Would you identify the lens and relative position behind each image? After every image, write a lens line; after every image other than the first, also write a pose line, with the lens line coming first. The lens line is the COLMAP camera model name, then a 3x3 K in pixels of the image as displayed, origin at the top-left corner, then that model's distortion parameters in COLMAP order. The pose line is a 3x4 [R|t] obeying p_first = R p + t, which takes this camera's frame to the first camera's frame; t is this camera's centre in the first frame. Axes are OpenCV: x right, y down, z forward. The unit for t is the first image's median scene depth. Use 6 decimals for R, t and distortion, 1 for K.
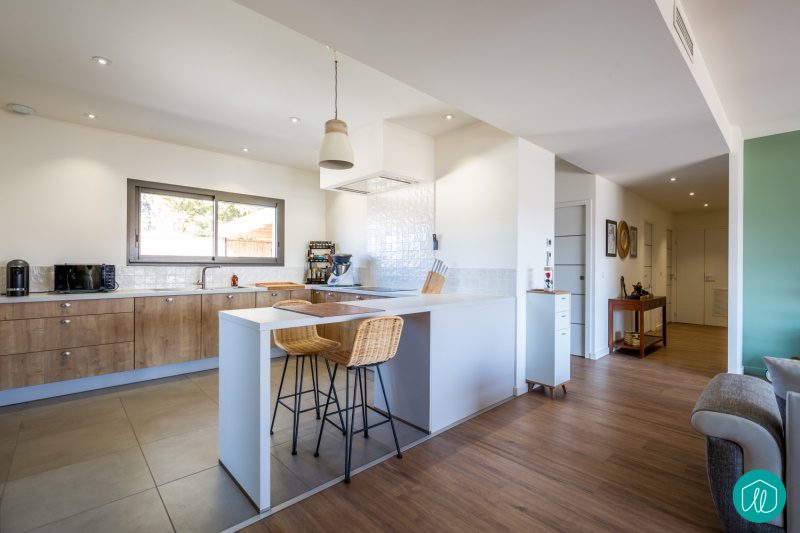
lens RADIAL K [[364.0, 0, 401.5], [0, 364.0, 265.7], [0, 0, 1]] dist [0.000228, 0.000044]
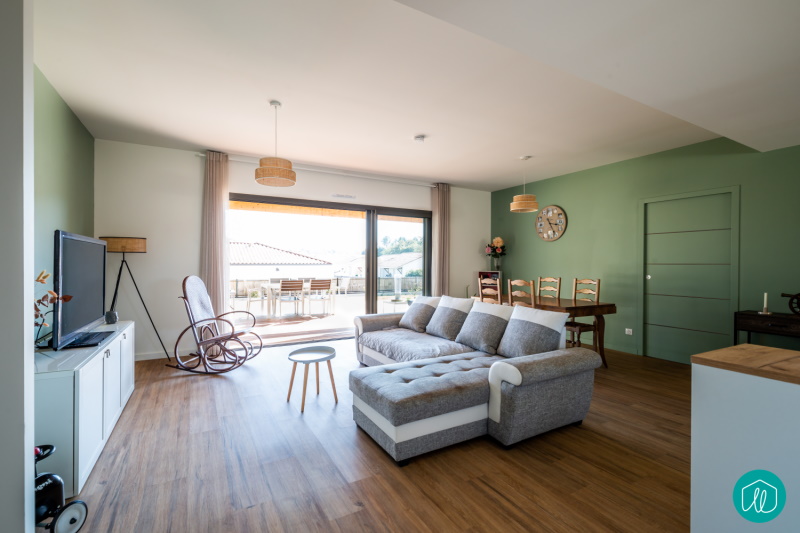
lens RADIAL K [[364.0, 0, 399.9], [0, 364.0, 266.8], [0, 0, 1]] dist [0.000228, 0.000044]
pose [[-0.973419, -0.007219, 0.228917, 0.520178], [-0.006944, 0.999974, 0.002008, 0.006593], [-0.228925, 0.000365, -0.973444, 1.111254]]
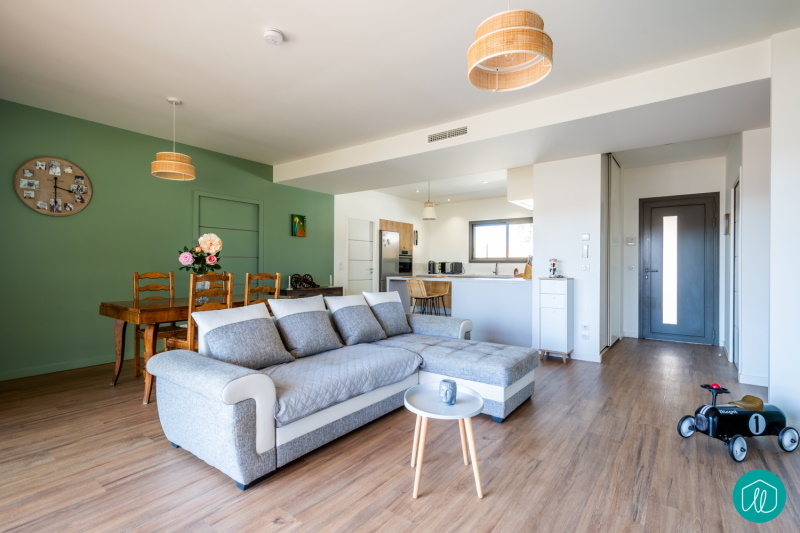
lens RADIAL K [[381.6, 0, 399.2], [0, 381.6, 266.2], [0, 0, 1]] dist [0.002977, -0.000221]
pose [[0.181310, -0.005381, -0.983411, 1.353367], [-0.000283, 0.999985, -0.005524, 0.031470], [0.983426, 0.001280, 0.181306, 0.199775]]
